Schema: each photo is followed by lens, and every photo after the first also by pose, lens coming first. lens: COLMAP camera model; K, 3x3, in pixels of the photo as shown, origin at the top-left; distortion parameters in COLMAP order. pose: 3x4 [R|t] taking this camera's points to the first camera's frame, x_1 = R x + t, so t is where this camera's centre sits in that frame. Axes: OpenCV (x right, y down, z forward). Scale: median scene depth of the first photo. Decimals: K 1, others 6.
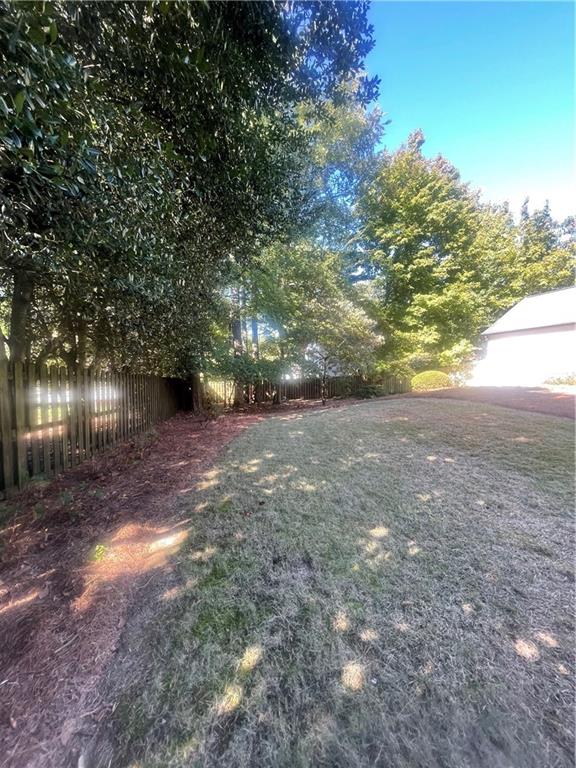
lens RADIAL K [[311.4, 0, 286.7], [0, 311.4, 388.4], [0, 0, 1]] dist [-0.005038, 0.000777]
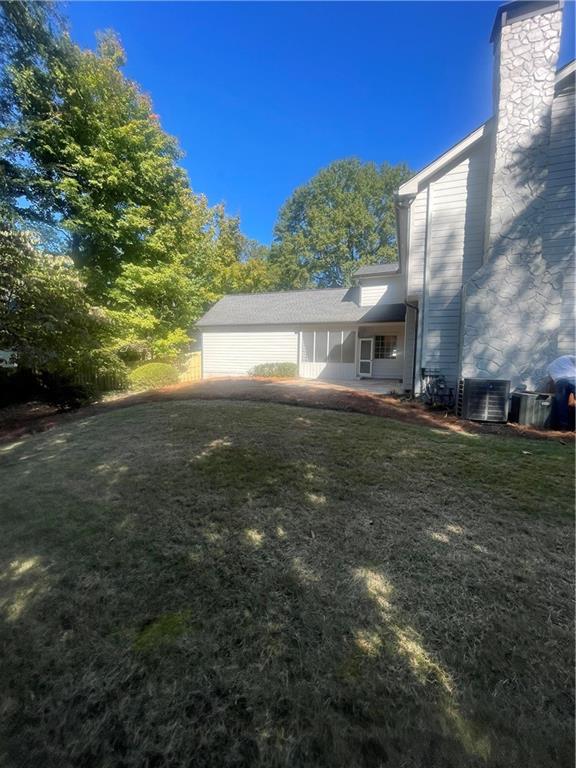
lens RADIAL K [[311.4, 0, 290.8], [0, 311.4, 389.4], [0, 0, 1]] dist [-0.005038, 0.000777]
pose [[0.547490, -0.054656, 0.835025, -0.022734], [0.029096, 0.998505, 0.046280, -0.014662], [-0.836306, -0.001042, 0.548262, 0.259567]]
